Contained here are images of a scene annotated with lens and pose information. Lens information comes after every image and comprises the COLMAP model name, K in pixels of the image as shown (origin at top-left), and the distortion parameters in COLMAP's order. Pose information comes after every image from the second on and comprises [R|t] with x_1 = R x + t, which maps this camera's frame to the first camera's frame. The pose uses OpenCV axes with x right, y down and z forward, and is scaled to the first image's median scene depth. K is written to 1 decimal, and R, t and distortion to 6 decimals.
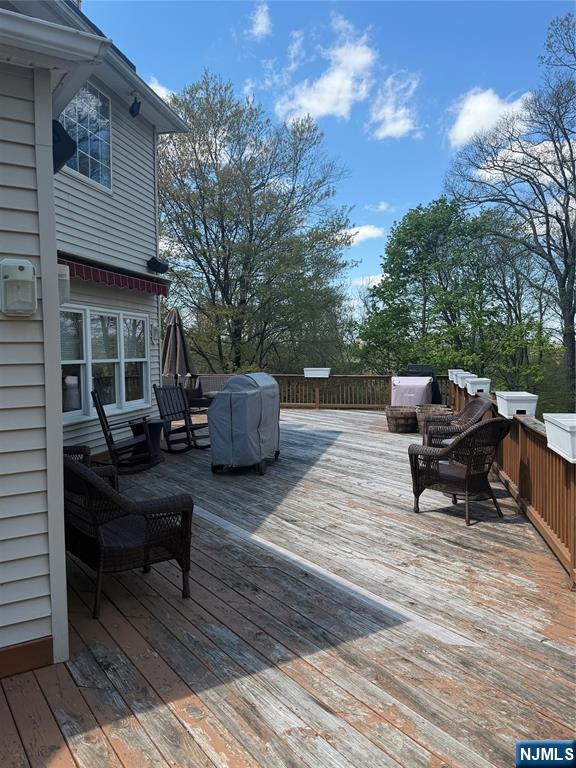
lens RADIAL K [[608.8, 0, 288.0], [0, 608.8, 384.0], [0, 0, 1]] dist [0.081915, -0.111019]
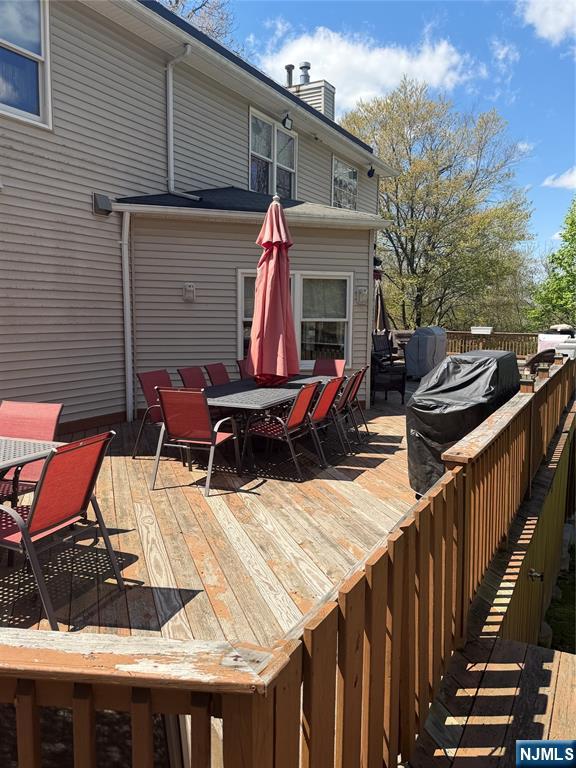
lens RADIAL K [[608.8, 0, 288.0], [0, 608.8, 384.0], [0, 0, 1]] dist [0.081915, -0.111019]
pose [[0.958747, 0.048558, -0.280083, 0.012458], [-0.030914, 0.997269, 0.067075, 0.011193], [0.282575, -0.055649, 0.957630, -0.217837]]
